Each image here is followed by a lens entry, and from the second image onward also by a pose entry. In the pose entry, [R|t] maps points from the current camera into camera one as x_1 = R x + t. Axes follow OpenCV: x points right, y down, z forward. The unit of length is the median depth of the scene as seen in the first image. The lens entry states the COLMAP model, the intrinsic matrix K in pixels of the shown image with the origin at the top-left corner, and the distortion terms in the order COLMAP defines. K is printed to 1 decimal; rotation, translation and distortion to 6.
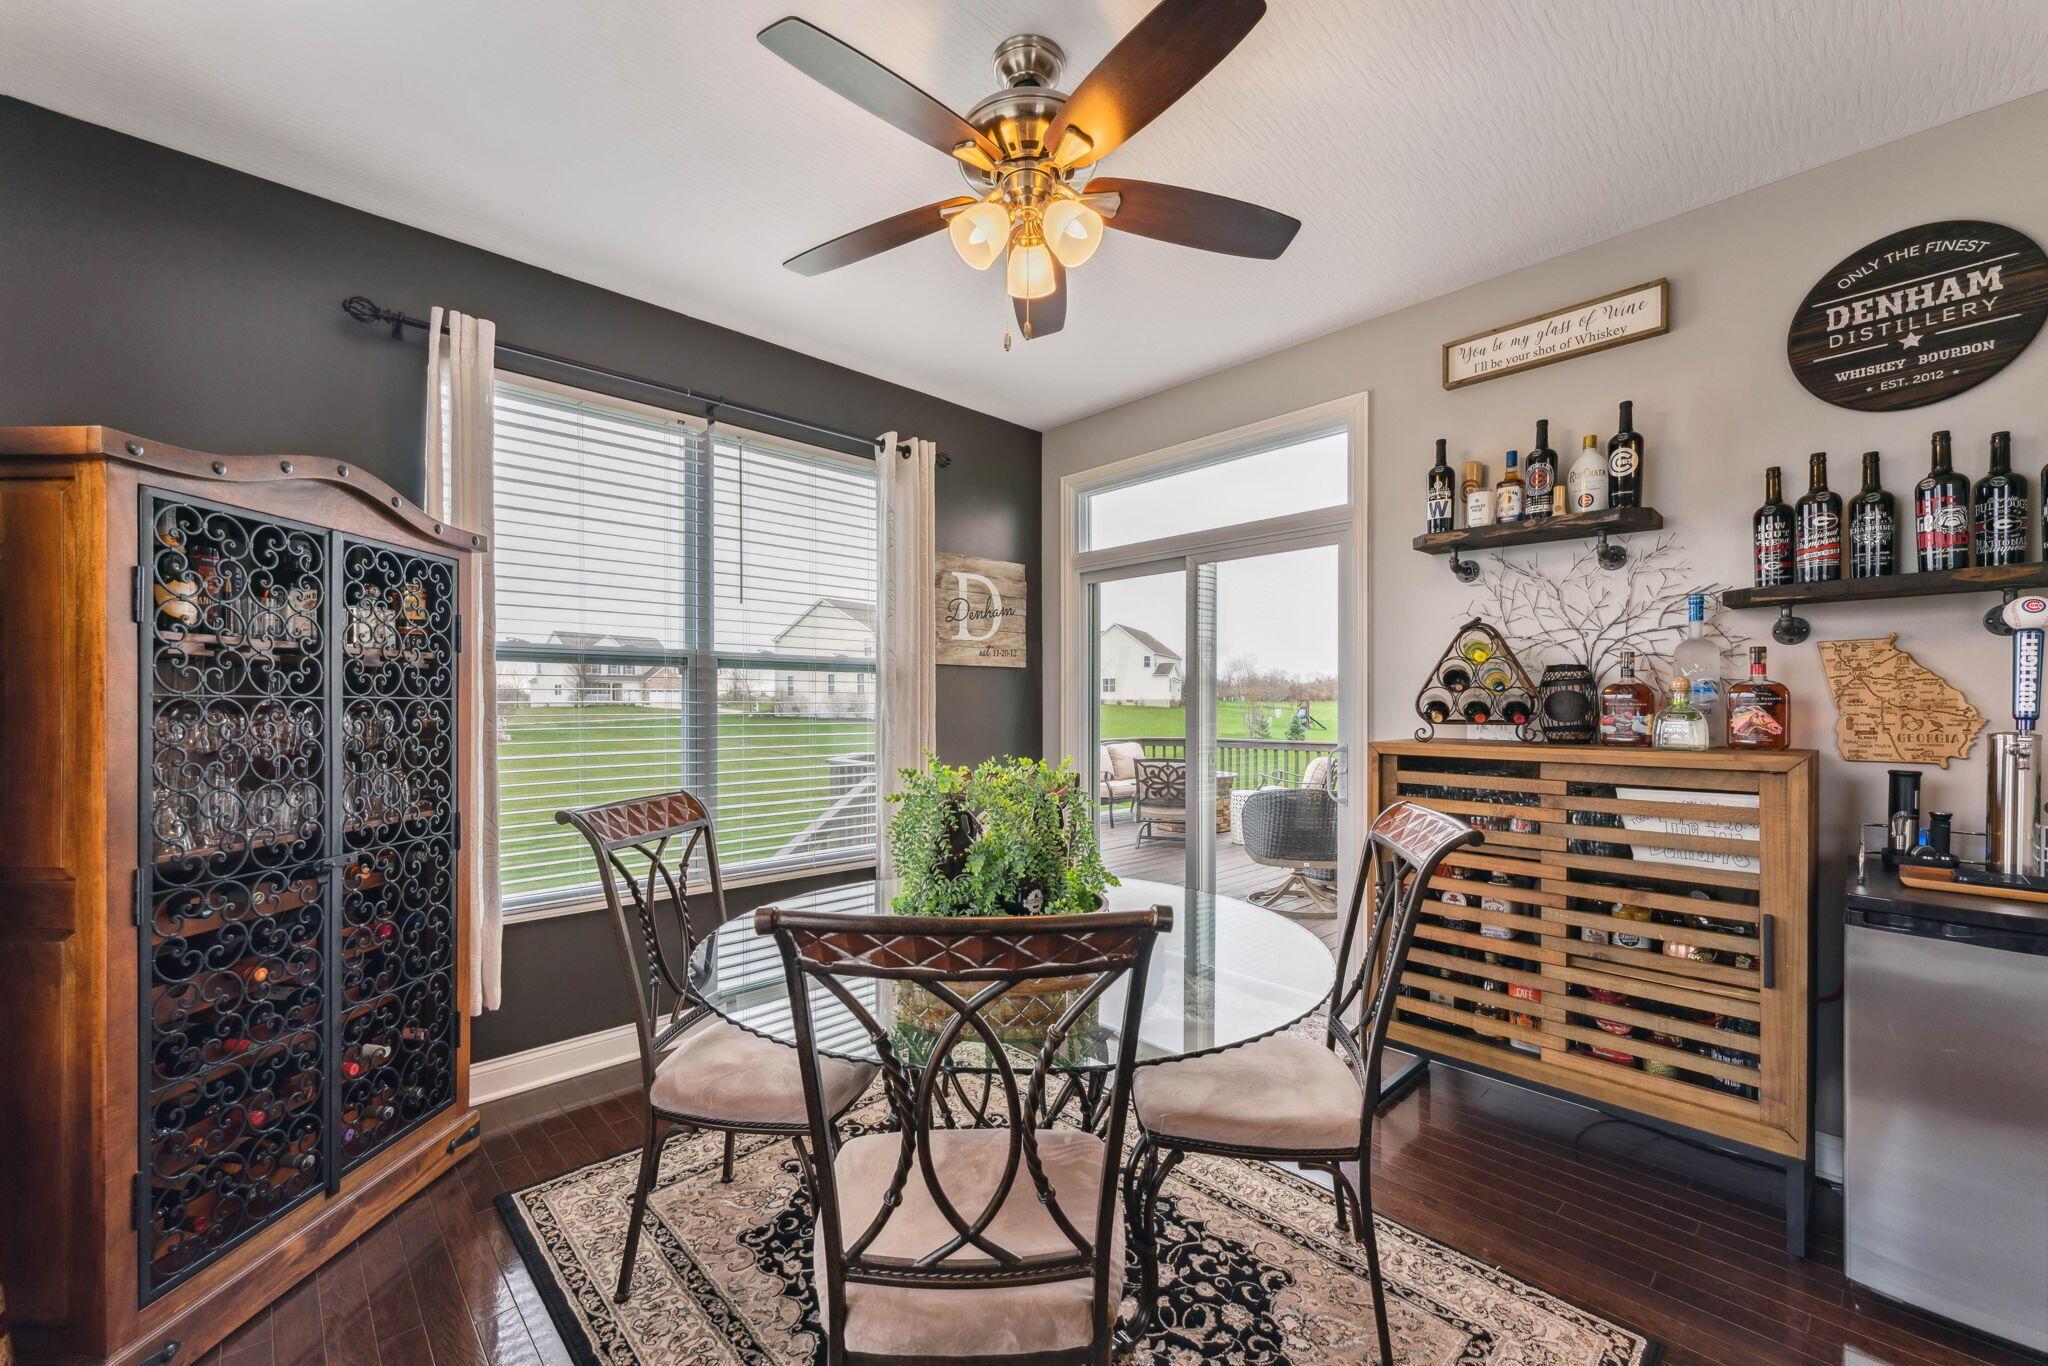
lens RADIAL K [[813.8, 0, 1014.8], [0, 813.8, 705.3], [0, 0, 1]] dist [0.002310, 0.000306]
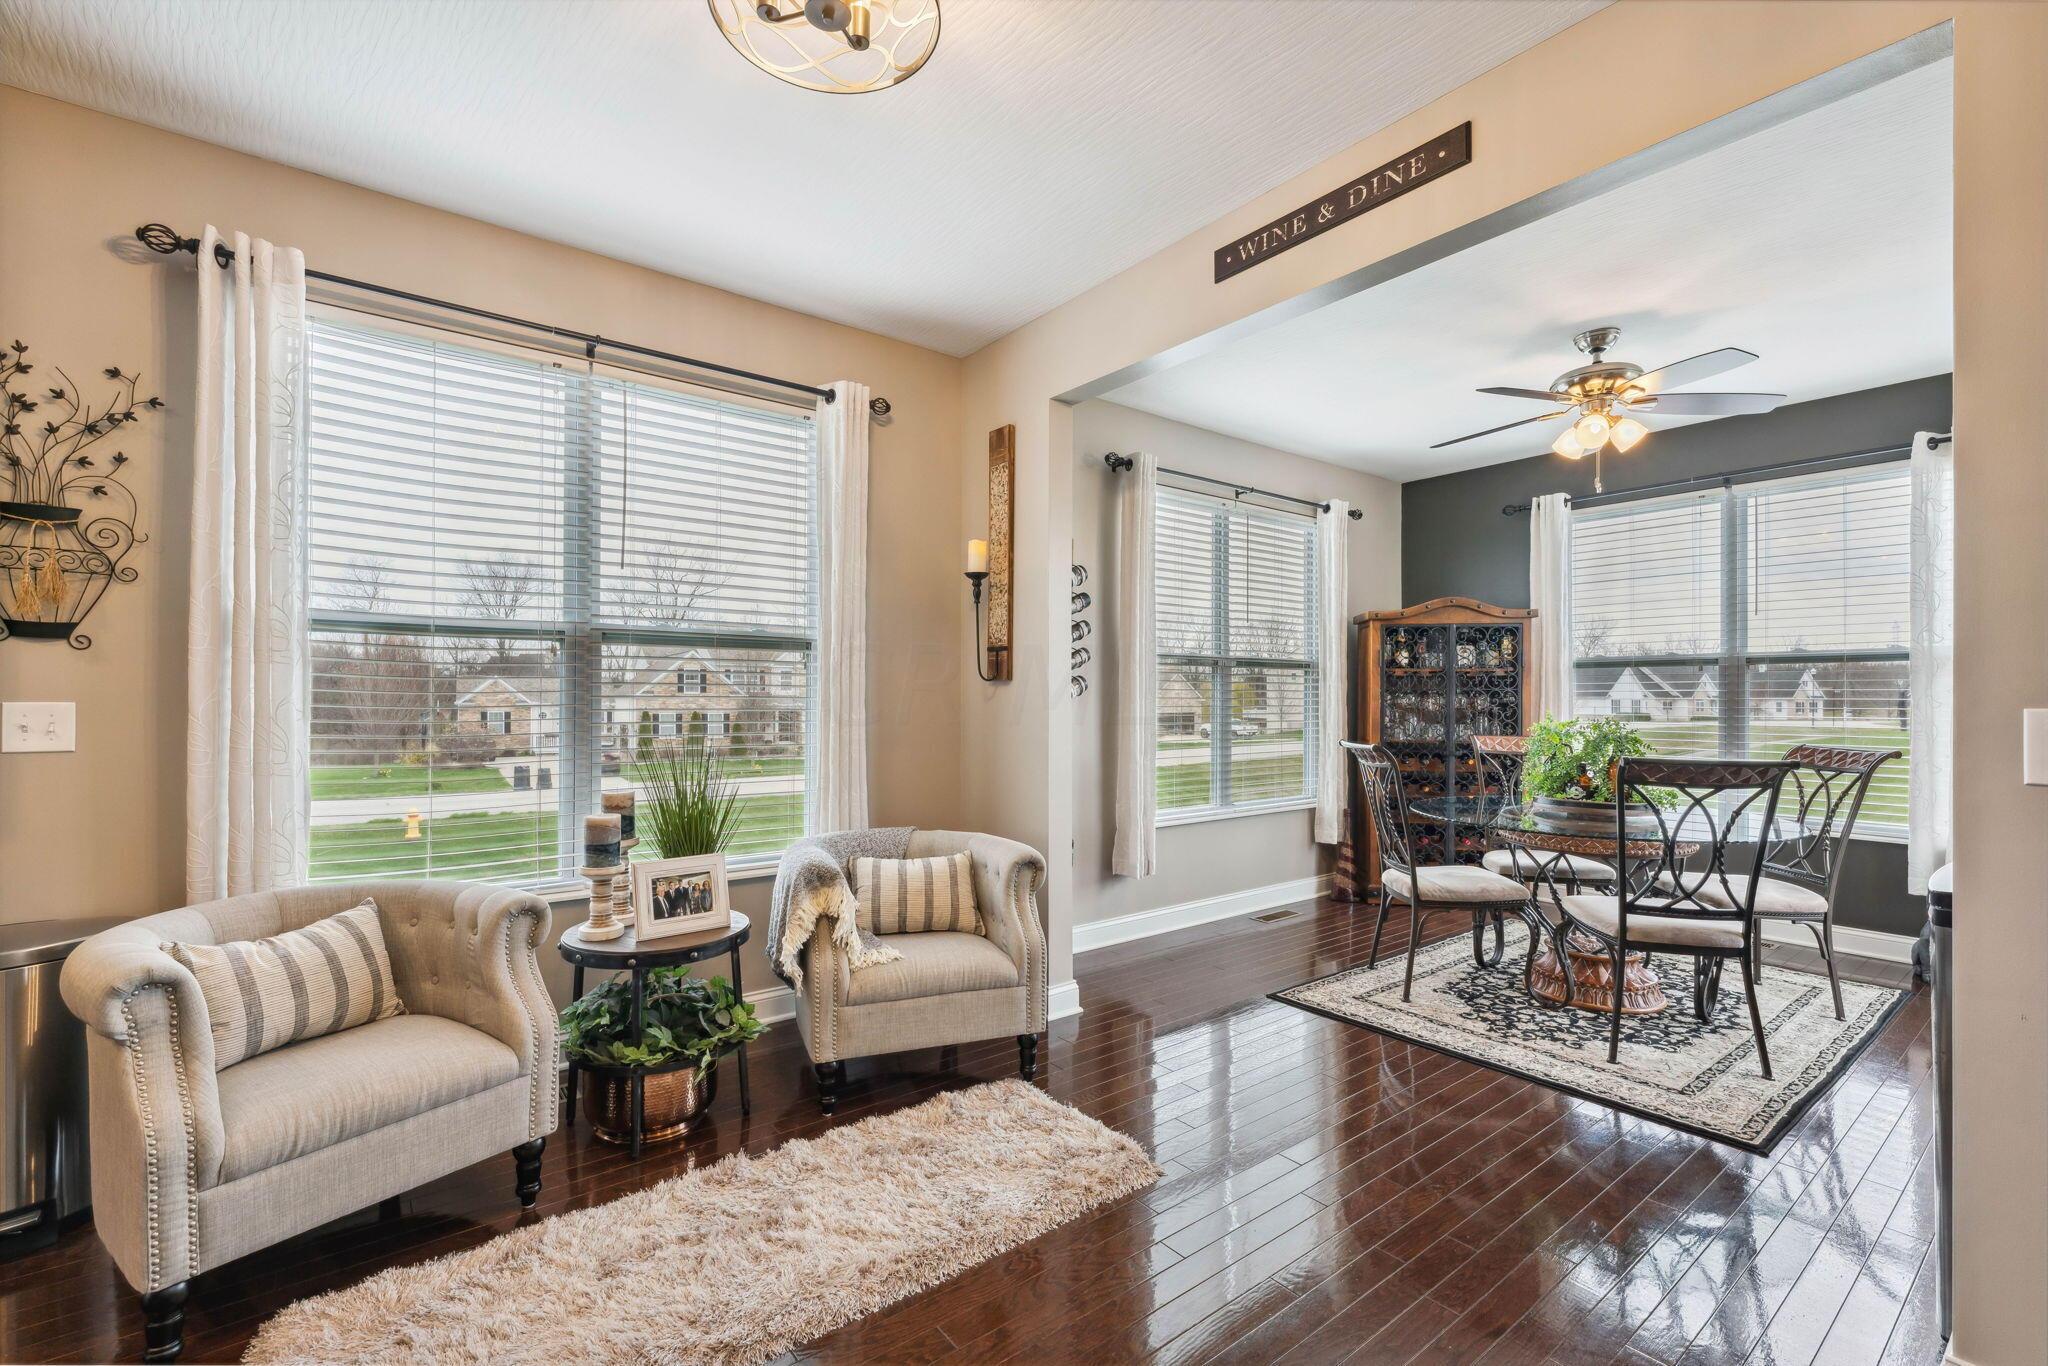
lens RADIAL K [[885.3, 0, 1013.7], [0, 885.3, 699.7], [0, 0, 1]] dist [0.000096, -0.000017]
pose [[-0.099549, 0.000041, -0.995033, 1.427474], [-0.004997, 0.999987, 0.000541, 0.019743], [0.995020, 0.005026, -0.099547, -0.061885]]
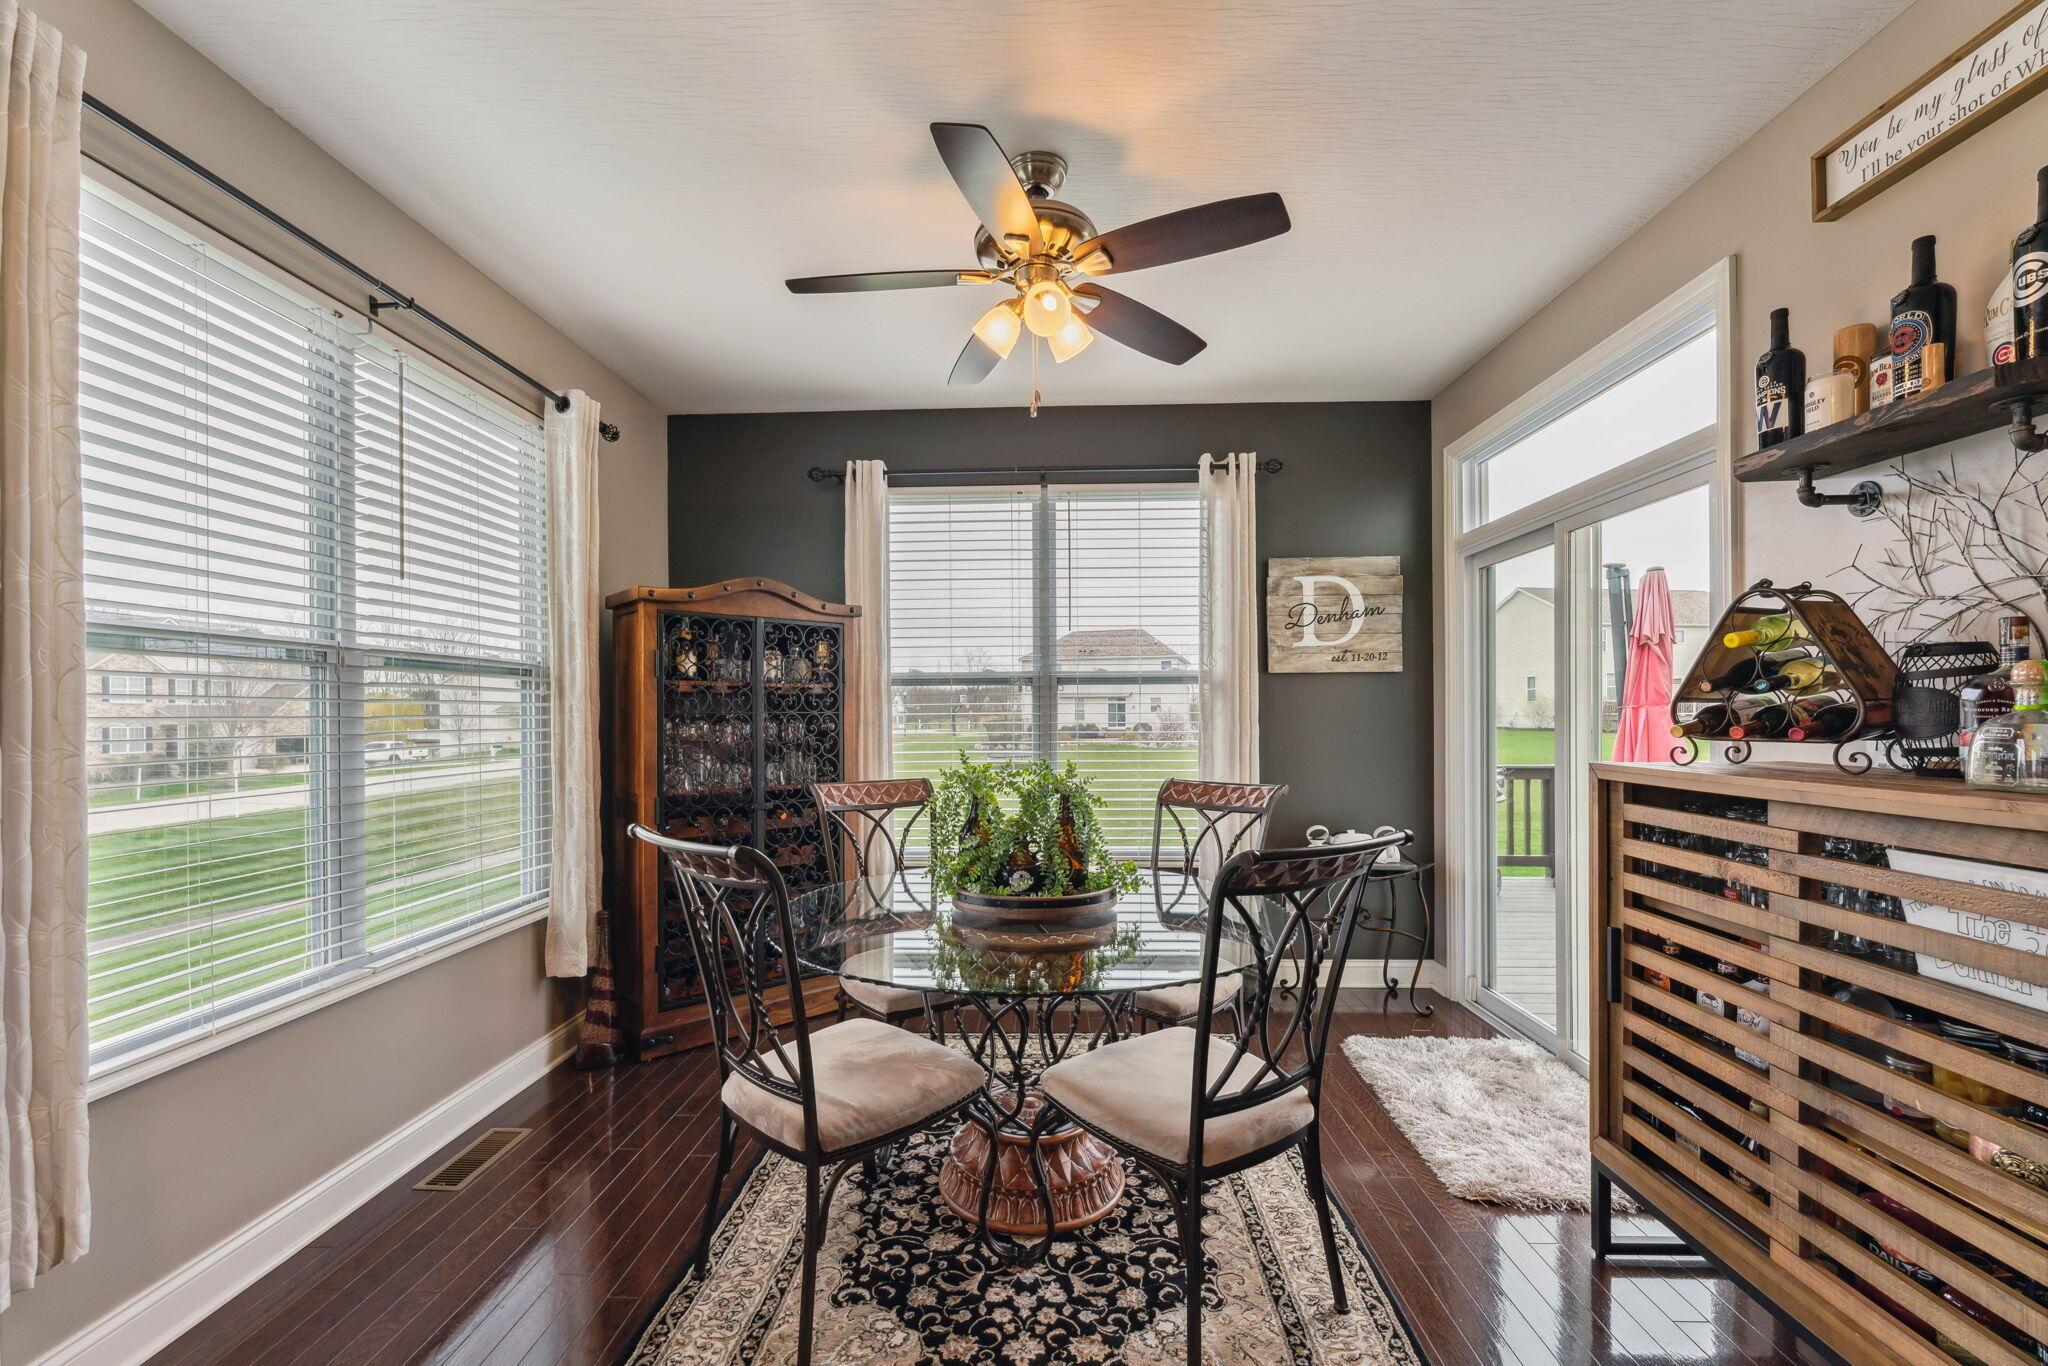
lens RADIAL K [[849.2, 0, 1016.8], [0, 849.2, 712.0], [0, 0, 1]] dist [-0.002545, 0.000071]
pose [[0.701430, -0.006496, -0.712709, 0.589631], [0.004572, 0.999979, -0.004614, 0.000102], [0.712724, -0.000022, 0.701445, 0.080368]]
